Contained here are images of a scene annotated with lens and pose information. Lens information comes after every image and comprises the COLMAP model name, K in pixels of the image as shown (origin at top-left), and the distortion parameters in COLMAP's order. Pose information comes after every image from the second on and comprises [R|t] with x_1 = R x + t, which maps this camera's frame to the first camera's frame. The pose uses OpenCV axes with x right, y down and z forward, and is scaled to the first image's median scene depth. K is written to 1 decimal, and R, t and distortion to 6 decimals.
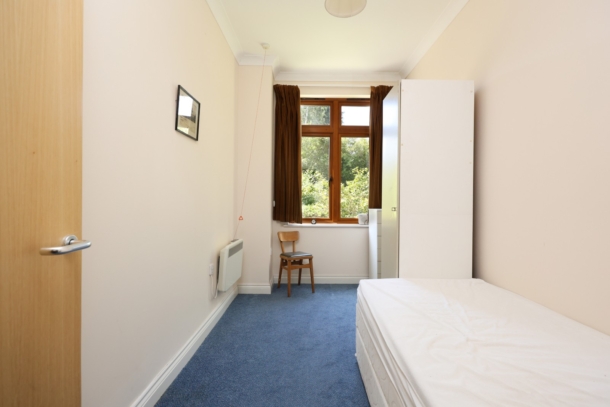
lens RADIAL K [[294.4, 0, 304.9], [0, 294.4, 203.0], [0, 0, 1]] dist [-0.000082, -0.000006]
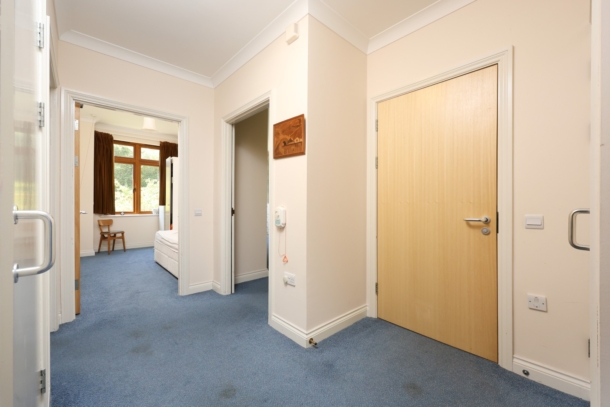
lens RADIAL K [[248.0, 0, 303.4], [0, 248.0, 202.4], [0, 0, 1]] dist [-0.001351, -0.000080]
pose [[0.733675, 0.000415, 0.679500, -0.183103], [-0.002034, 0.999997, 0.001586, -0.006139], [-0.679497, -0.002546, 0.733674, -0.800511]]
